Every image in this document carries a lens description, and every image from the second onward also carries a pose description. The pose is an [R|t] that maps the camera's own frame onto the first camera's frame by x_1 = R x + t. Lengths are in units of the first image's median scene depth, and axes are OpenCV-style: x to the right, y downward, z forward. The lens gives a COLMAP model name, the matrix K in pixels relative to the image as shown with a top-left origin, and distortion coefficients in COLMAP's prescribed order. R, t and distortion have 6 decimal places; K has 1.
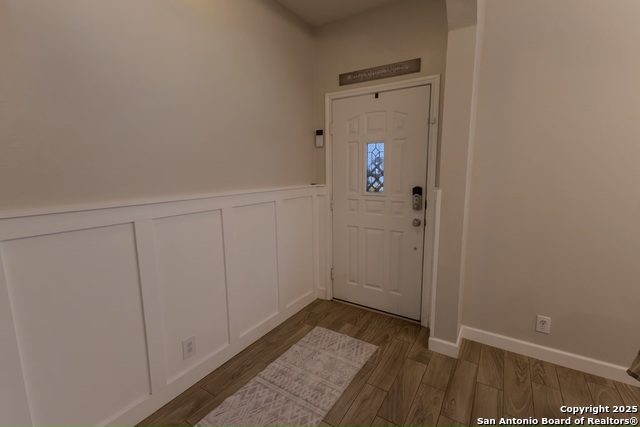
lens RADIAL K [[292.1, 0, 321.2], [0, 292.1, 213.6], [0, 0, 1]] dist [0.031157, -0.010983]
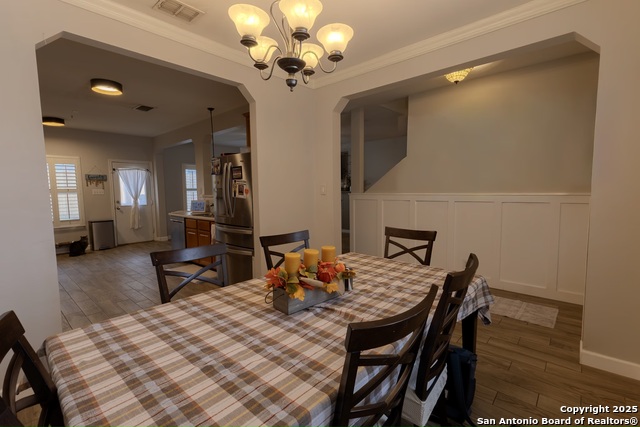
lens RADIAL K [[292.1, 0, 321.2], [0, 292.1, 213.6], [0, 0, 1]] dist [0.031157, -0.010983]
pose [[-0.168414, 0.093586, -0.981264, 1.279137], [-0.133128, 0.984202, 0.116715, -0.014315], [0.976685, 0.150290, -0.153295, 0.180764]]
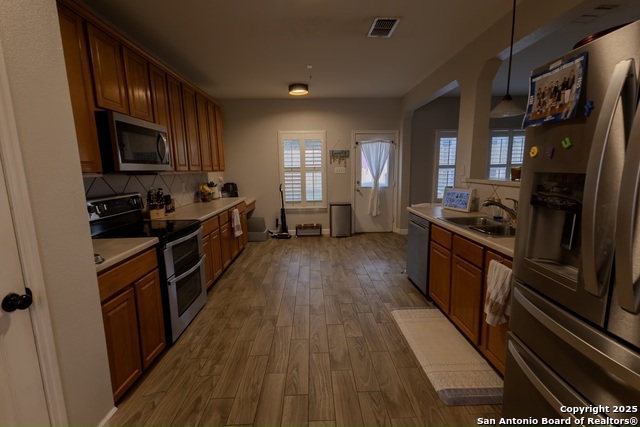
lens RADIAL K [[292.1, 0, 321.2], [0, 292.1, 213.6], [0, 0, 1]] dist [0.031157, -0.010983]
pose [[-0.827569, 0.111422, -0.550196, 0.424618], [-0.059006, 0.957409, 0.282641, 0.055788], [0.558255, 0.266370, -0.785747, -0.394628]]
